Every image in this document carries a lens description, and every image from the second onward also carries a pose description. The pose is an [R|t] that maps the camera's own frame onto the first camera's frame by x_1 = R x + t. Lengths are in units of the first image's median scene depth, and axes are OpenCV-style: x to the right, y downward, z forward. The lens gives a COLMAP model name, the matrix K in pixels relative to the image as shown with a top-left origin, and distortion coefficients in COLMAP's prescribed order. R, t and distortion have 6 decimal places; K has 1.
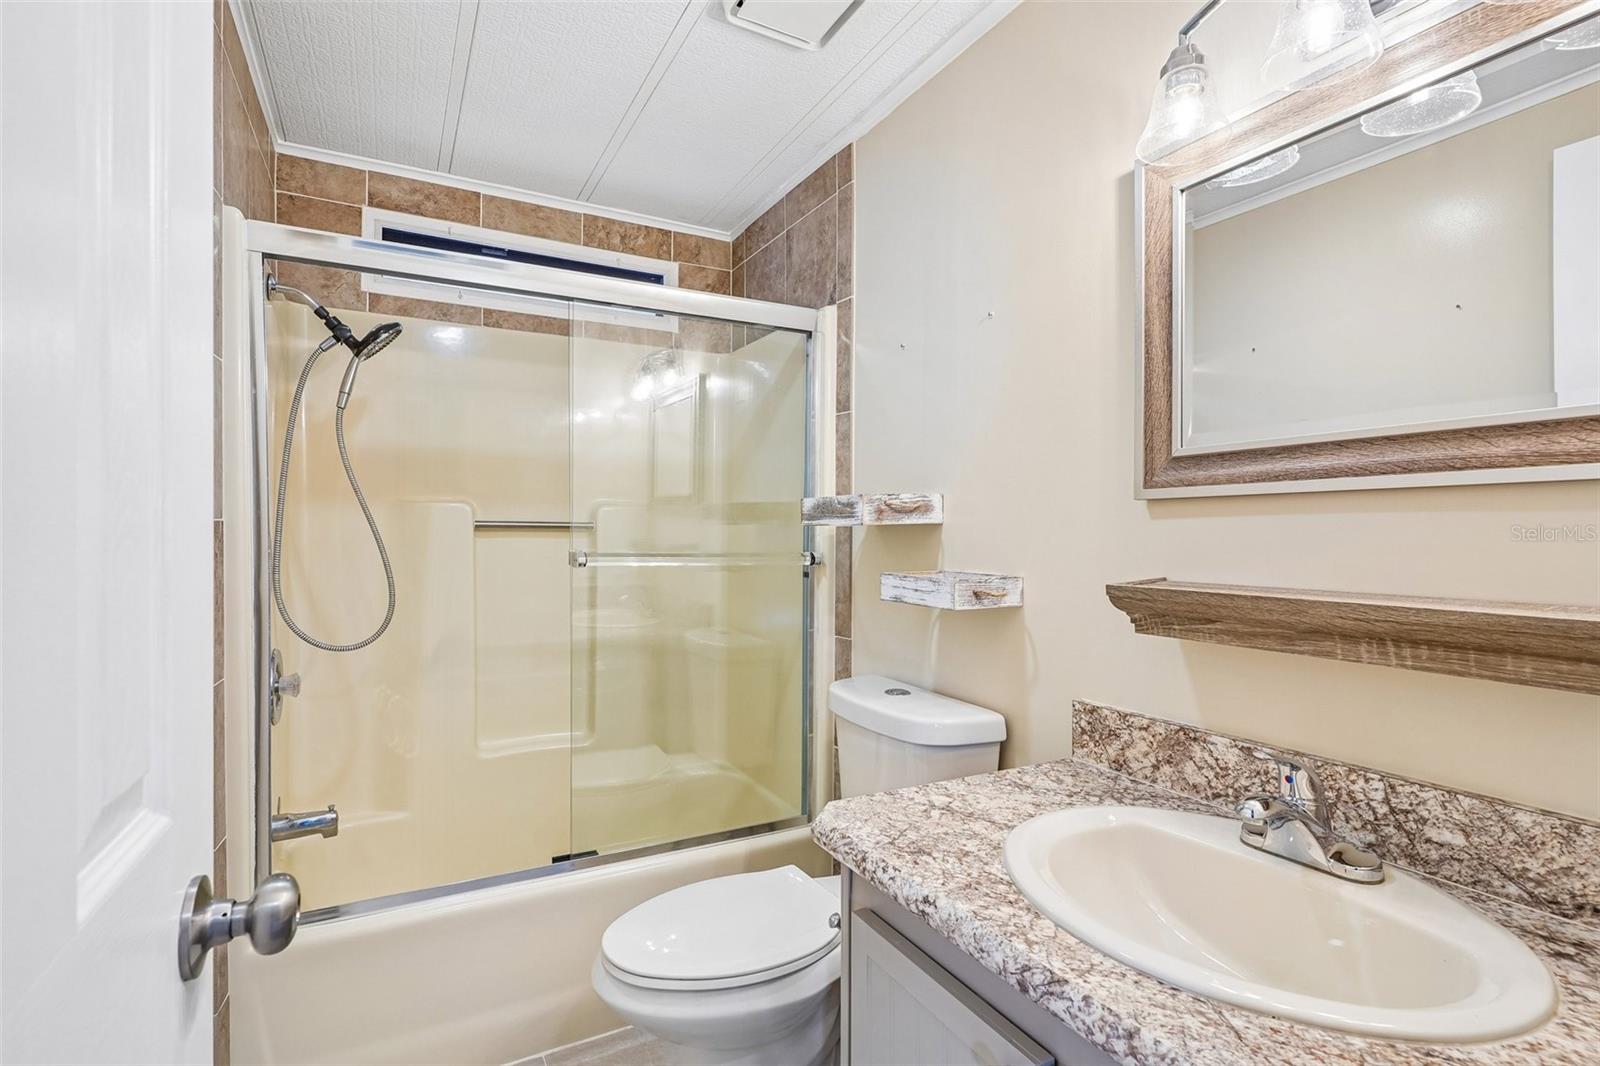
lens RADIAL K [[774.4, 0, 807.4], [0, 774.4, 518.2], [0, 0, 1]] dist [0.000808, -0.002394]
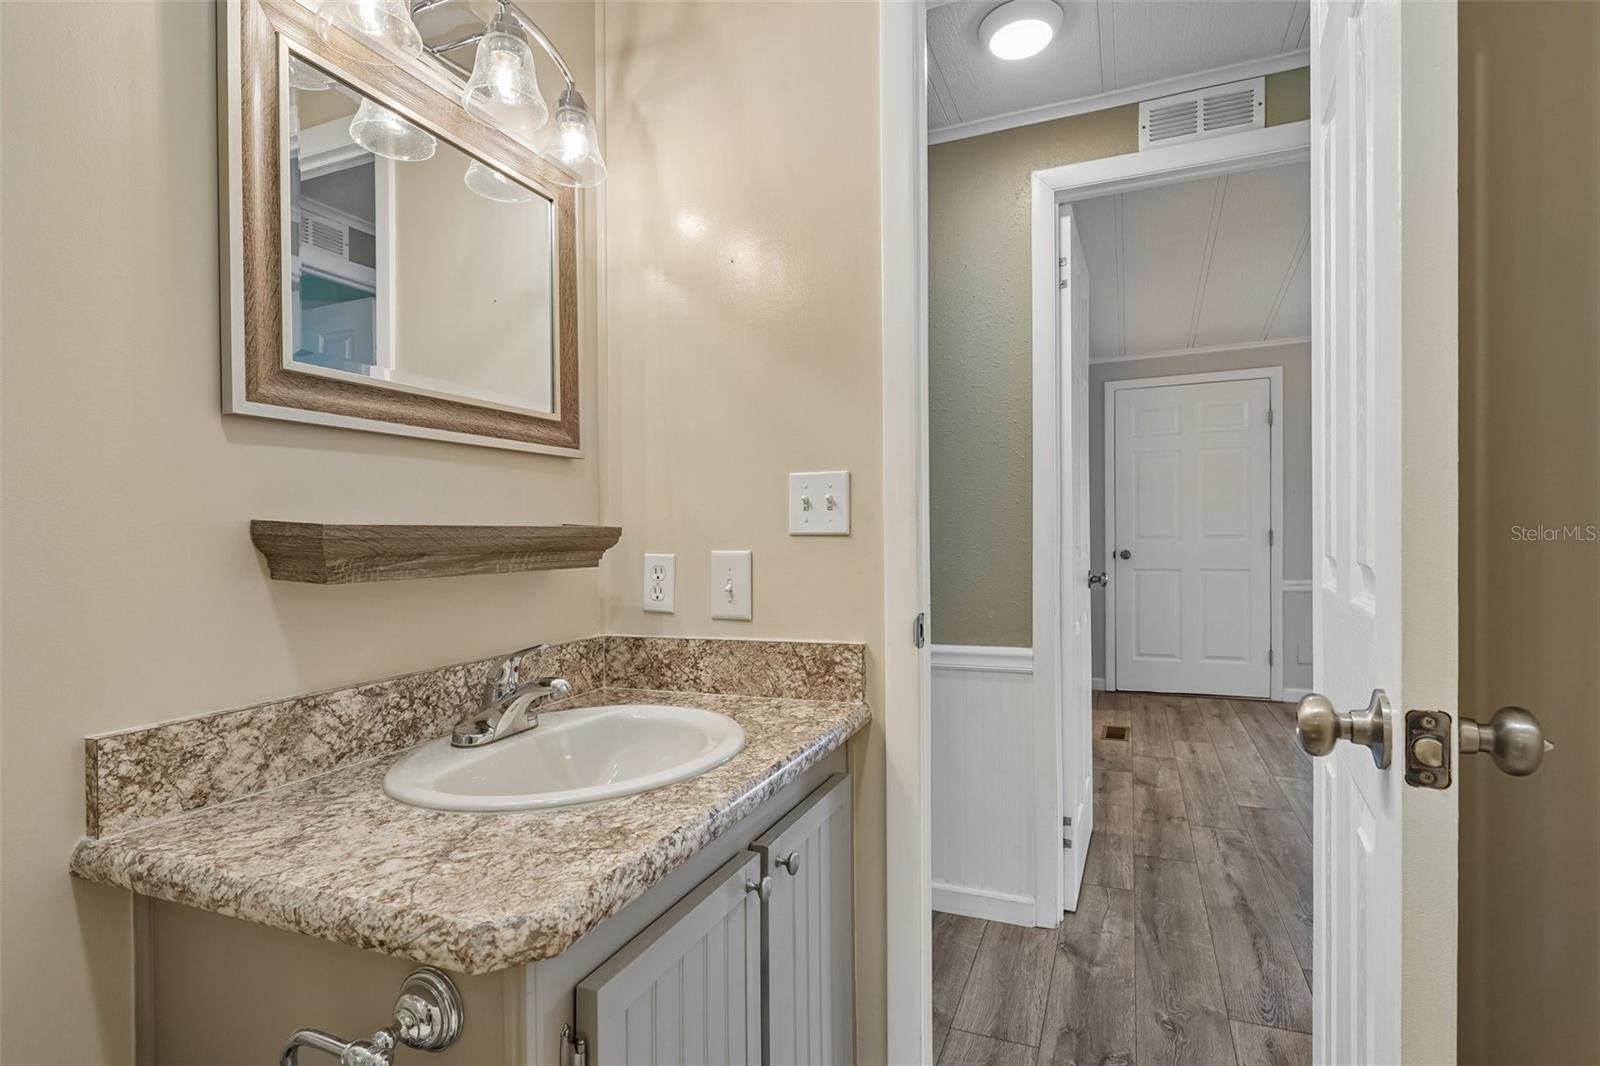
lens RADIAL K [[818.3, 0, 795.3], [0, 818.3, 526.6], [0, 0, 1]] dist [-0.044048, 0.018101]
pose [[-0.639950, 0.016919, 0.768230, -0.536955], [-0.001410, 0.999730, -0.023192, 0.108783], [-0.768415, -0.015925, -0.639754, 1.187146]]
